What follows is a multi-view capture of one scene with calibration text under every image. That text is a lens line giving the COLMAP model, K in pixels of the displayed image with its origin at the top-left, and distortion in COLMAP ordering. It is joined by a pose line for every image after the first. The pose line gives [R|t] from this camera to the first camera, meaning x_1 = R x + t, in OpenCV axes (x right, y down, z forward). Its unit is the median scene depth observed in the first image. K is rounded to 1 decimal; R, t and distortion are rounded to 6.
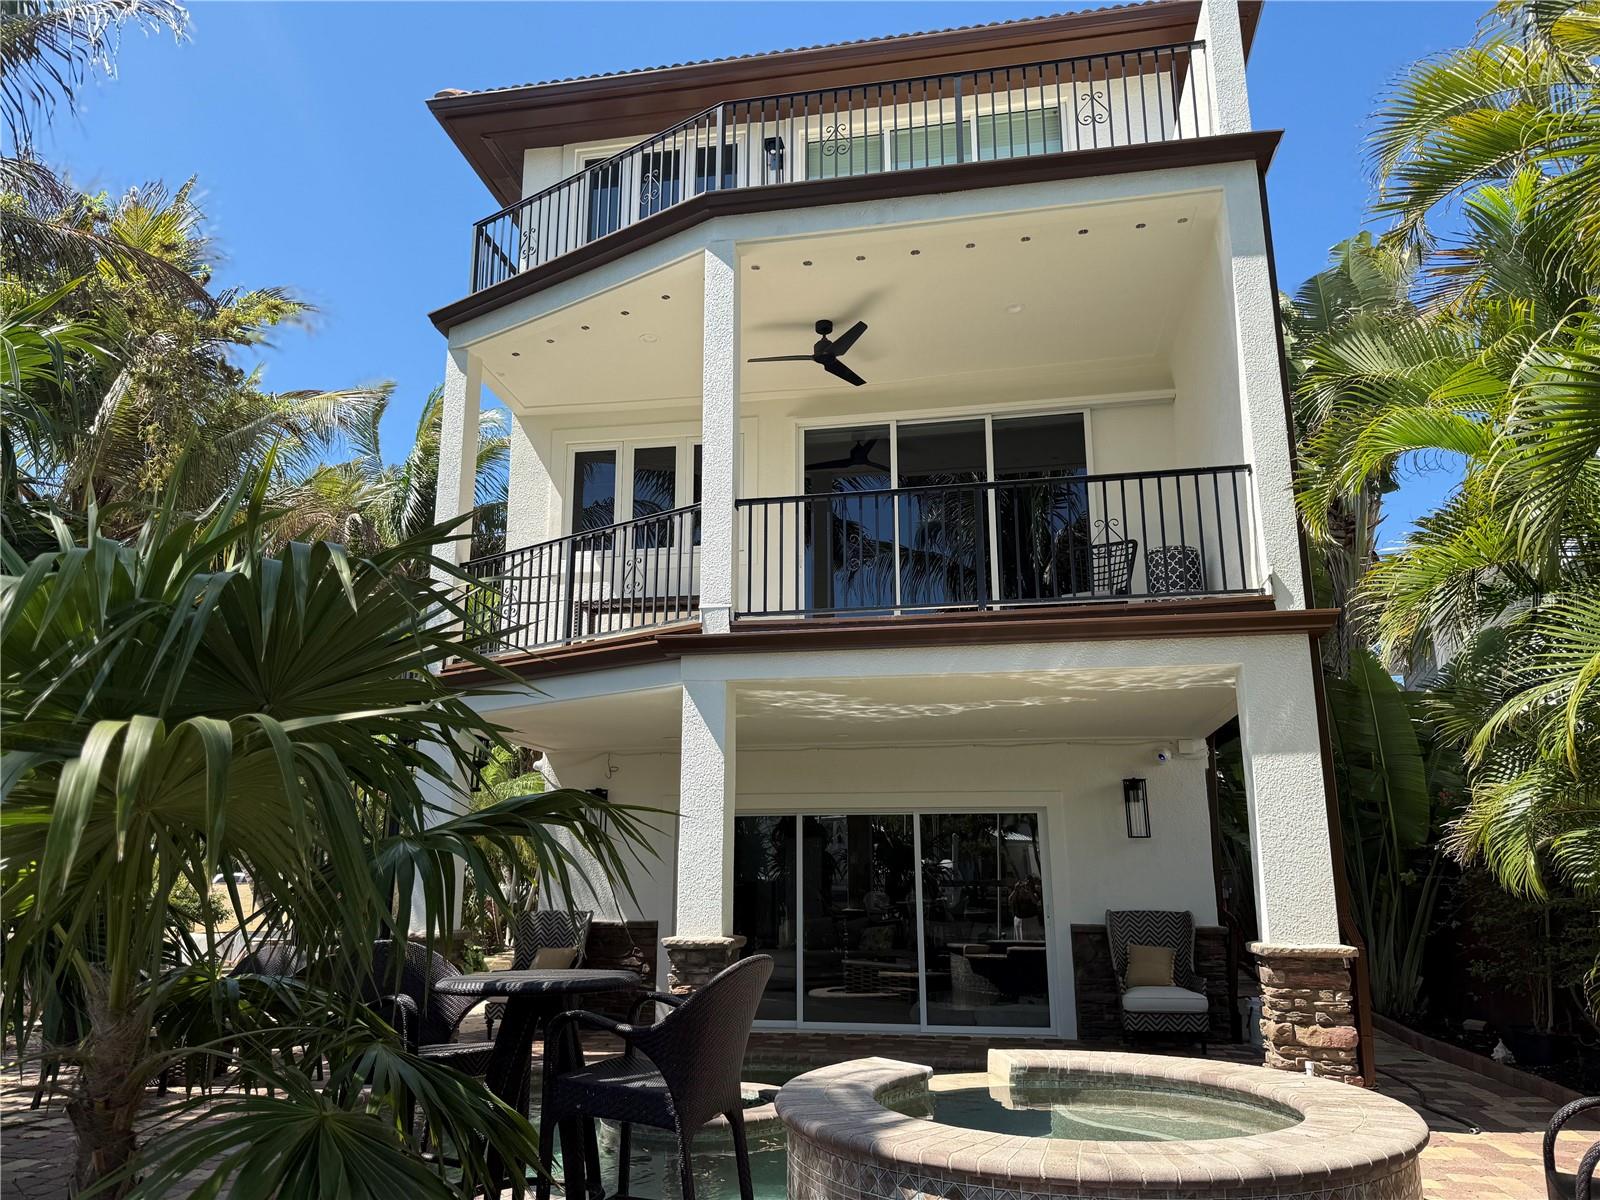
lens RADIAL K [[1129.8, 0, 798.9], [0, 1129.8, 608.0], [0, 0, 1]] dist [0.045358, -0.047132]
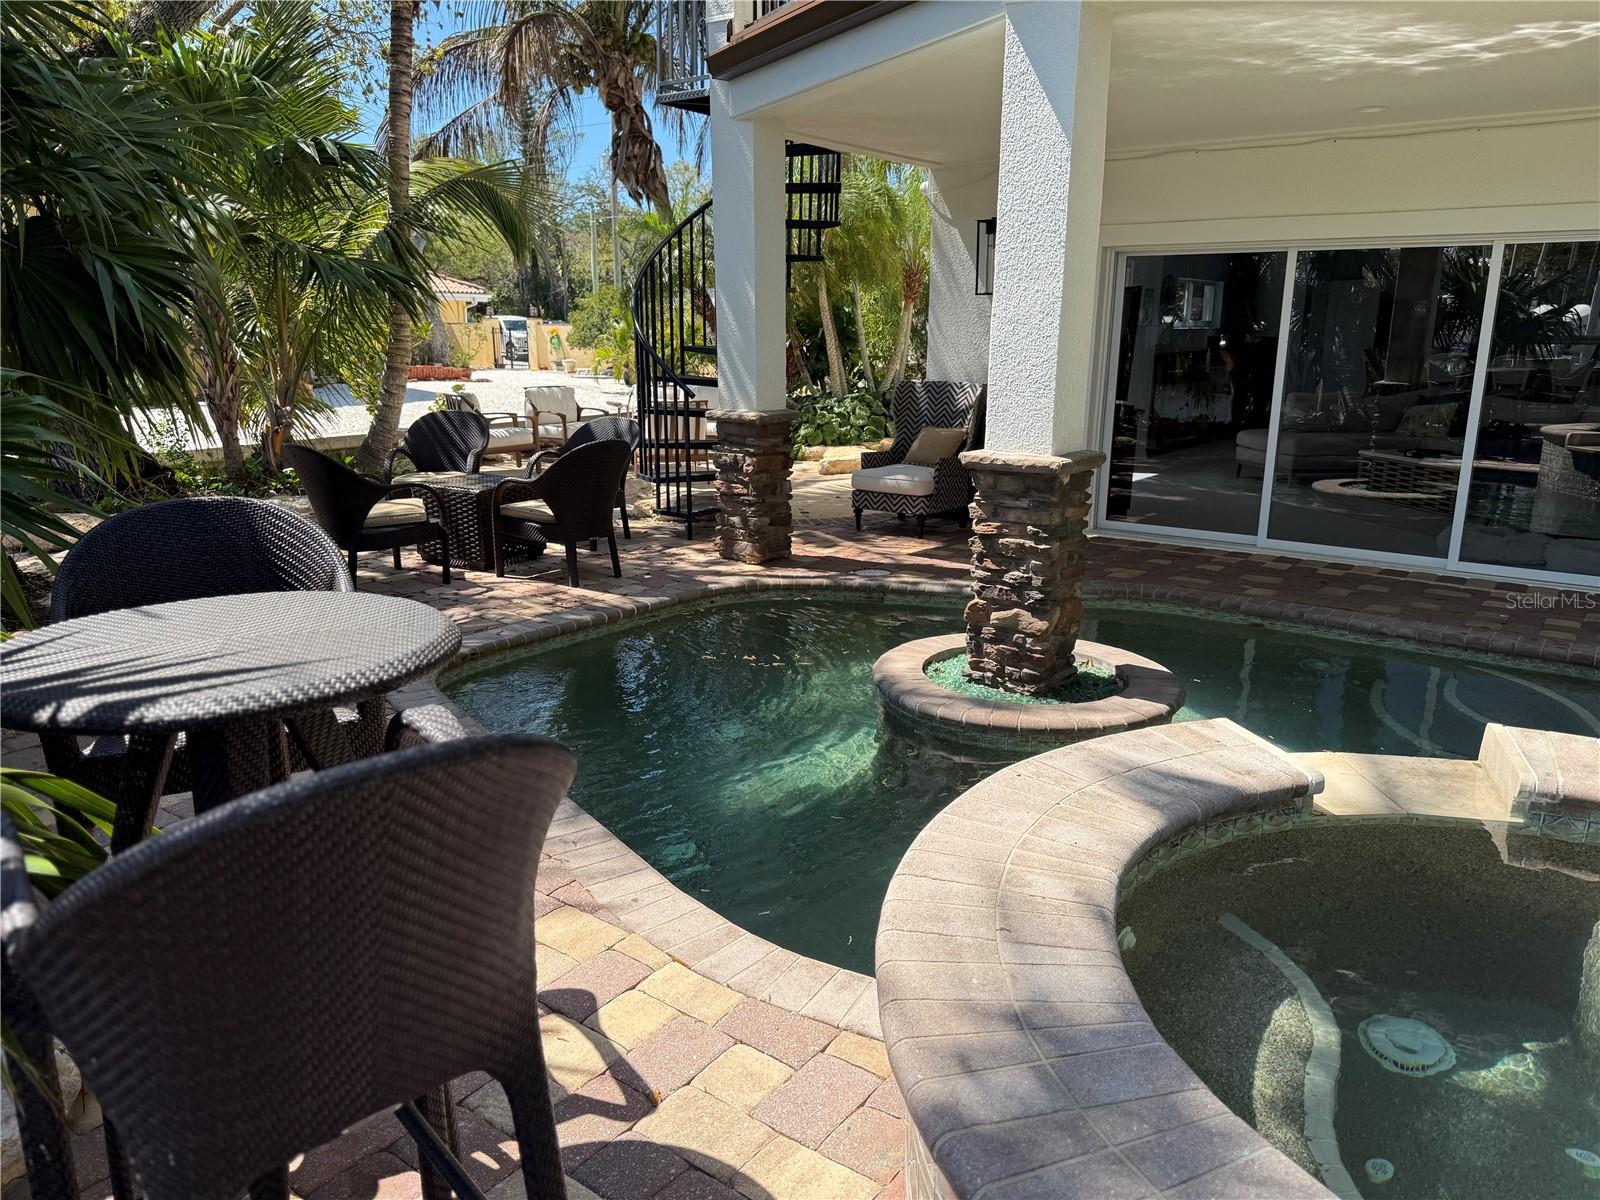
lens RADIAL K [[1129.8, 0, 798.9], [0, 1129.8, 608.0], [0, 0, 1]] dist [0.045358, -0.047132]
pose [[0.892233, 0.116822, -0.436203, 0.061640], [0.098512, 0.892339, 0.440485, 0.051186], [0.440699, -0.435986, 0.784666, 0.277344]]
